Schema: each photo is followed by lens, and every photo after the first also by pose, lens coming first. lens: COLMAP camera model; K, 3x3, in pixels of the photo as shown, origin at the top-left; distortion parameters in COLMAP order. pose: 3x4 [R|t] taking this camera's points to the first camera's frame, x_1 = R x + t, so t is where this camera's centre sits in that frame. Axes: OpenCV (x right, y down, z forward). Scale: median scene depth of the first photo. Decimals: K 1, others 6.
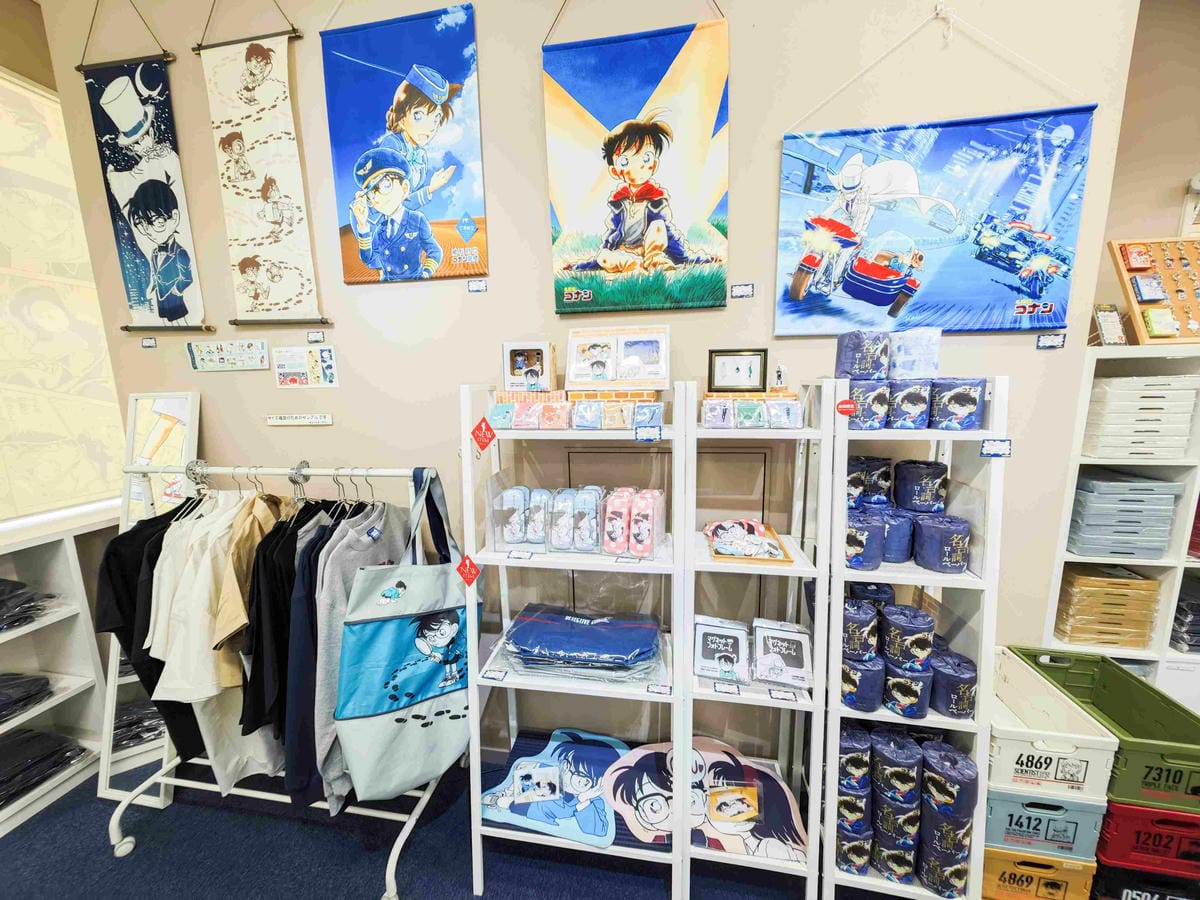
lens RADIAL K [[426.4, 0, 600.0], [0, 426.4, 450.0], [0, 0, 1]] dist [-0.000776, -0.000152]
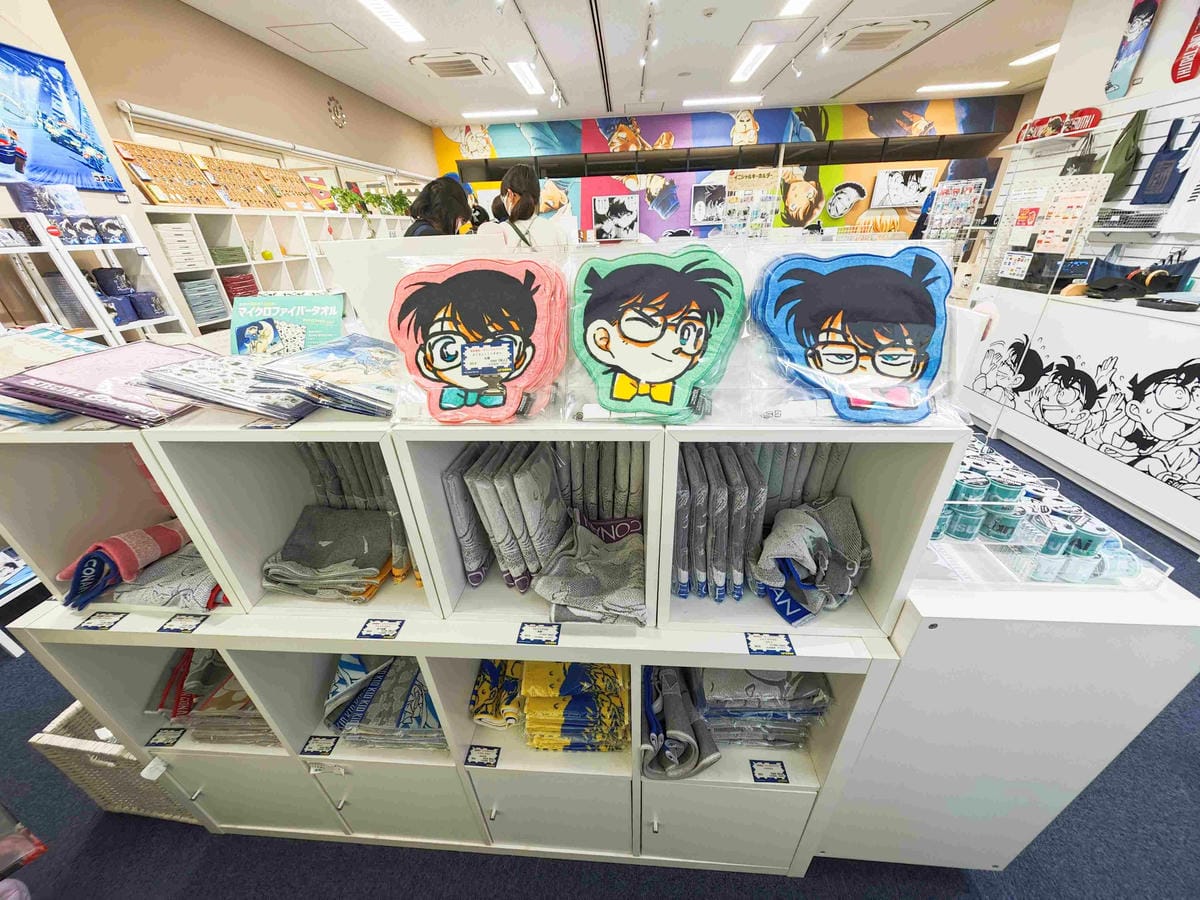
lens RADIAL K [[426.4, 0, 600.0], [0, 426.4, 450.0], [0, 0, 1]] dist [-0.000776, -0.000152]
pose [[-0.106032, -0.440911, 0.891266, -1.488312], [0.191836, 0.870410, 0.453416, 0.296167], [-0.975682, 0.219053, -0.007709, -0.910764]]
